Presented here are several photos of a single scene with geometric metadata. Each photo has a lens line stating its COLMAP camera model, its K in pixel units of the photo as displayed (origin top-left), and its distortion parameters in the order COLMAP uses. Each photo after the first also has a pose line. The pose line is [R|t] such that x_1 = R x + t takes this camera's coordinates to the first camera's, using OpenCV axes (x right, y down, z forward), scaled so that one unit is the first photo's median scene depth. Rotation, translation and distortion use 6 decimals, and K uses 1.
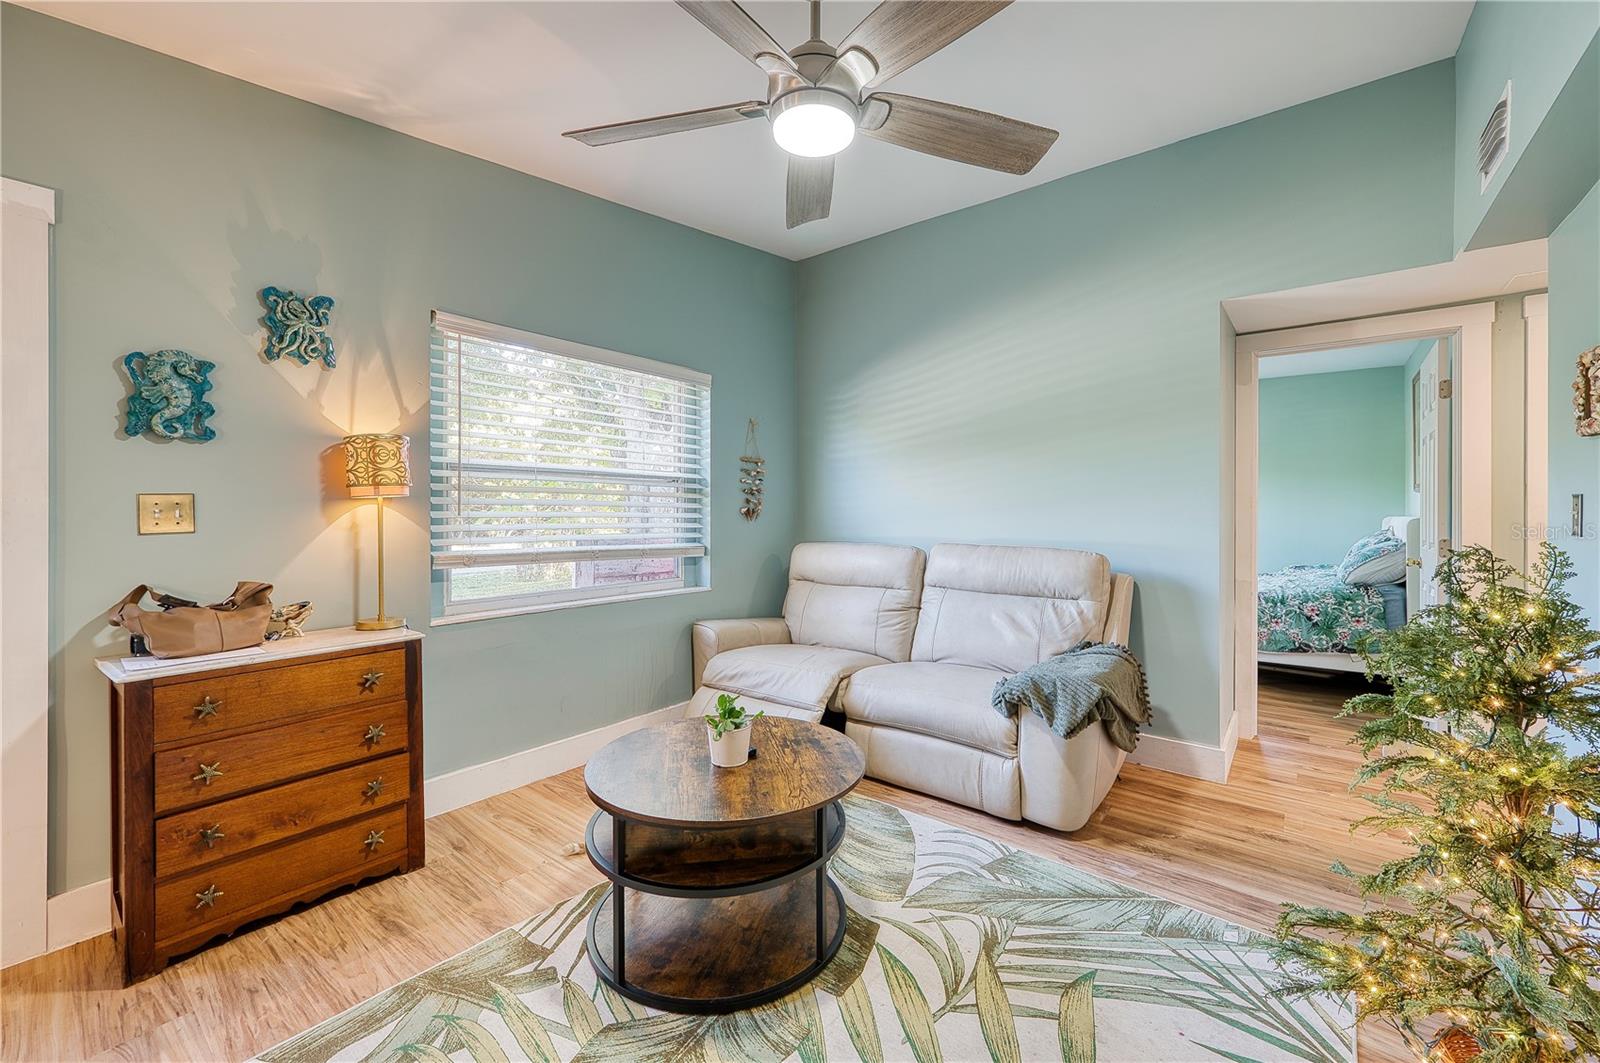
lens RADIAL K [[642.4, 0, 814.8], [0, 642.4, 507.8], [0, 0, 1]] dist [-0.007711, 0.004239]
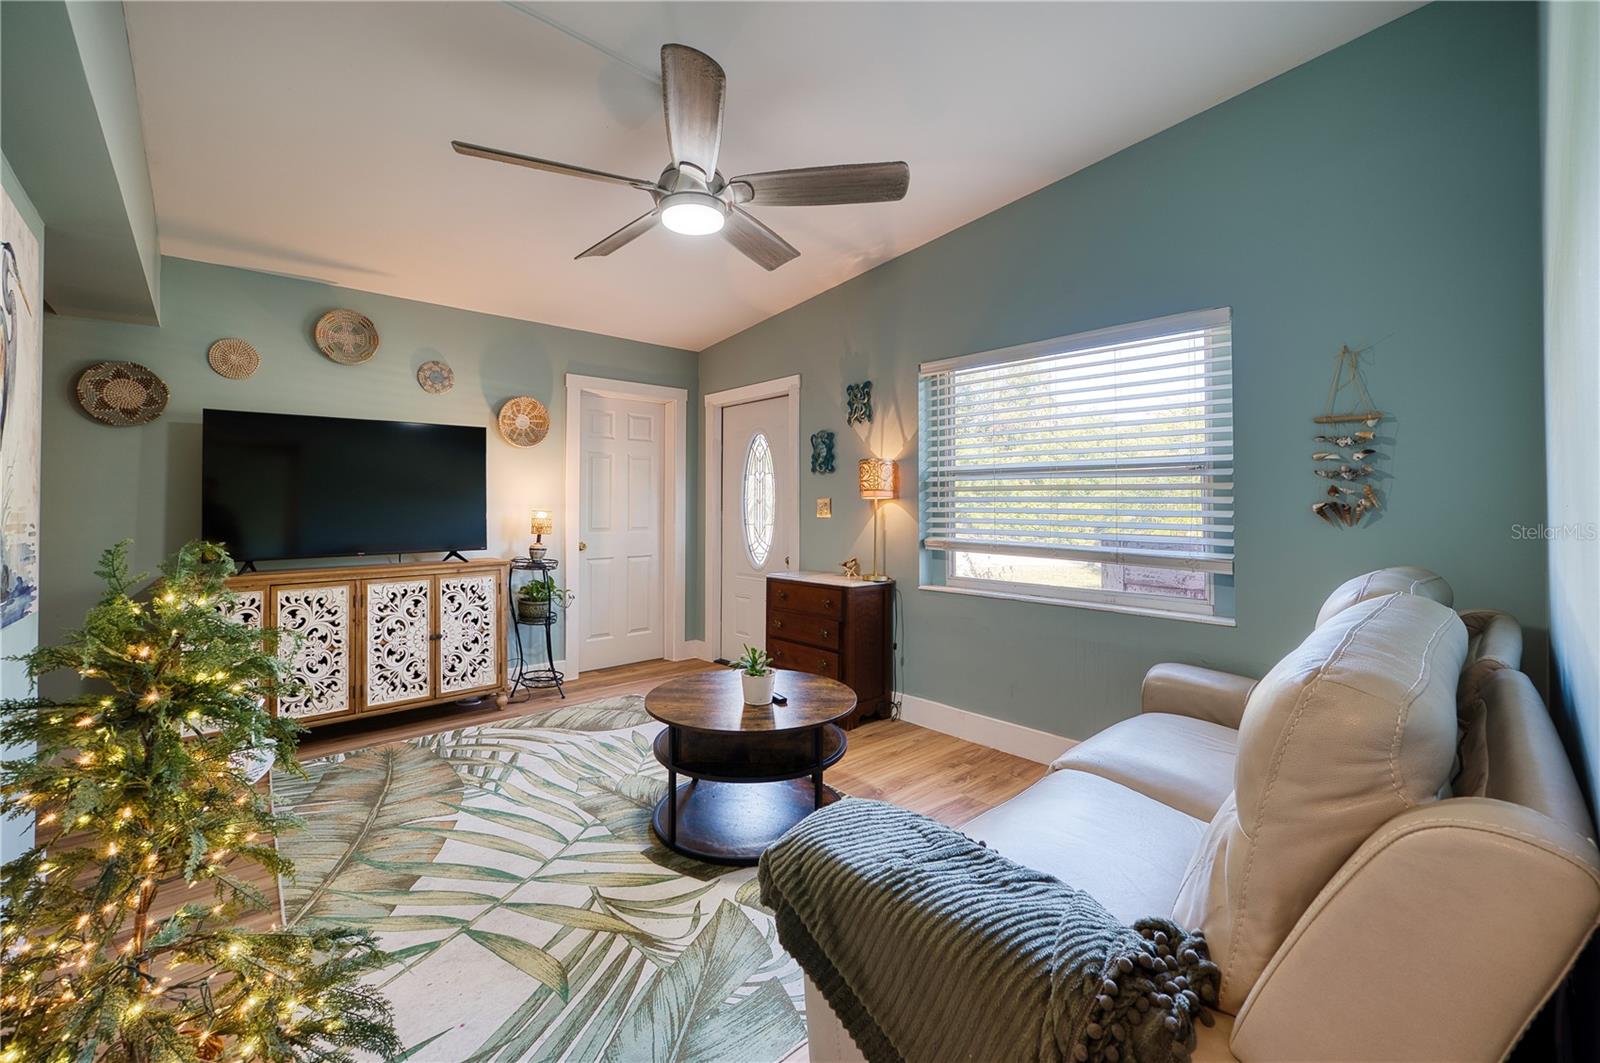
lens RADIAL K [[642.4, 0, 777.8], [0, 642.4, 494.1], [0, 0, 1]] dist [-0.007711, 0.004239]
pose [[-0.181059, -0.018241, -0.983303, 1.063215], [0.002307, 0.999817, -0.018972, 0.003311], [0.983470, -0.005703, -0.180984, 1.196304]]
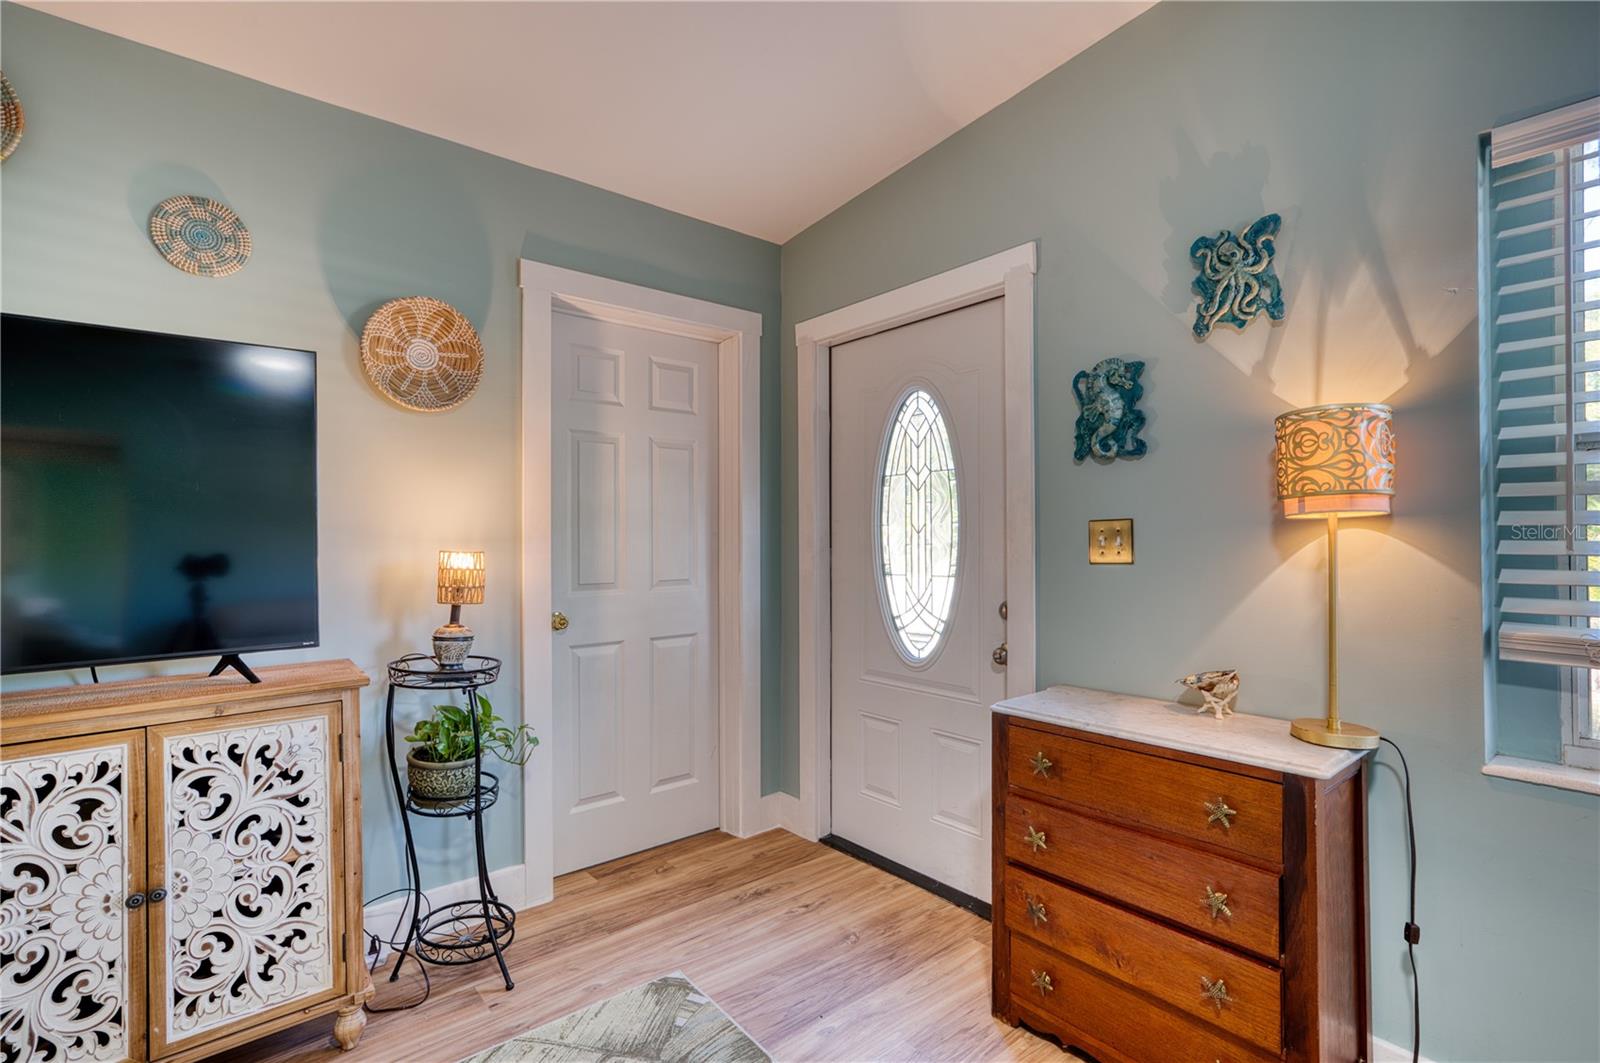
lens RADIAL K [[726.6, 0, 784.0], [0, 726.6, 535.6], [0, 0, 1]] dist [-0.004678, -0.000125]
pose [[-0.213561, -0.000478, -0.976930, 0.081722], [0.006374, 0.999978, -0.001883, -0.000872], [0.976909, -0.006629, -0.213553, 0.745834]]
